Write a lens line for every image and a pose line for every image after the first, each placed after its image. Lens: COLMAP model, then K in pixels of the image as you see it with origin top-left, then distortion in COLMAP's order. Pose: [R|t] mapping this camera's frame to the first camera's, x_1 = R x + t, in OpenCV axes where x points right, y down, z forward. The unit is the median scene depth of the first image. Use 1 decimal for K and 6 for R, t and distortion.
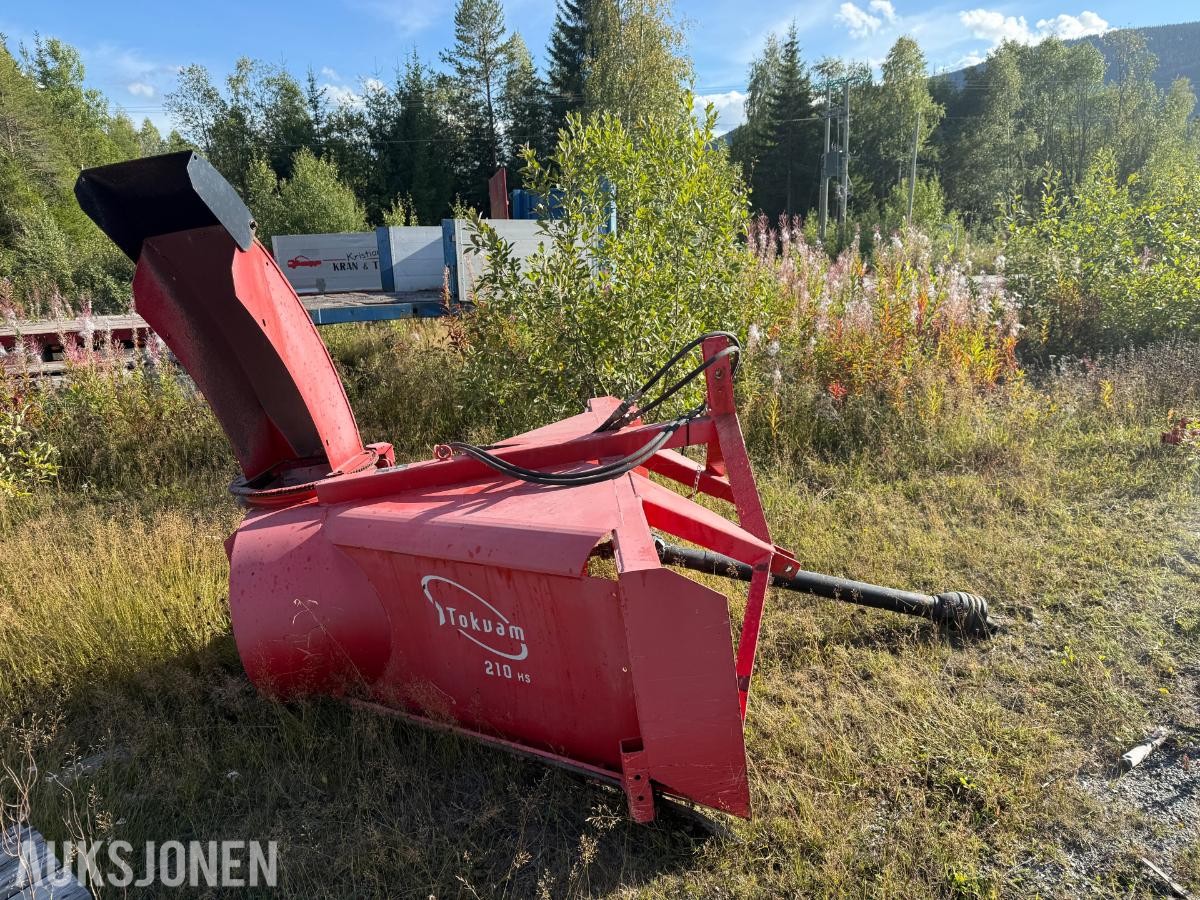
lens RADIAL K [[849.0, 0, 595.4], [0, 849.0, 462.4], [0, 0, 1]] dist [0.040154, -0.051339]
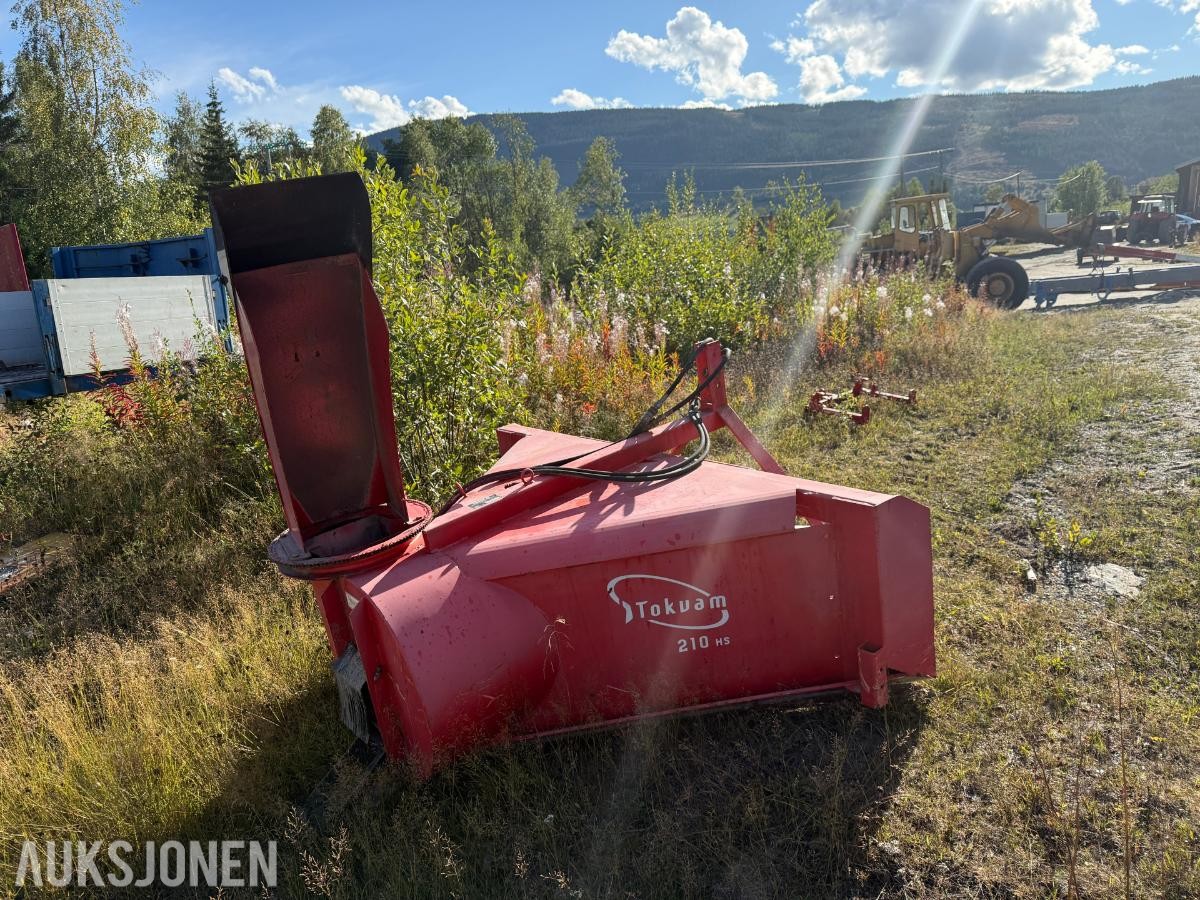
lens RADIAL K [[849.0, 0, 600.4], [0, 849.0, 472.0], [0, 0, 1]] dist [0.040154, -0.051339]
pose [[0.809865, -0.163829, 0.563274, -0.685684], [0.195714, 0.980654, 0.003831, -0.002949], [-0.553005, 0.107138, 0.826261, 0.111541]]
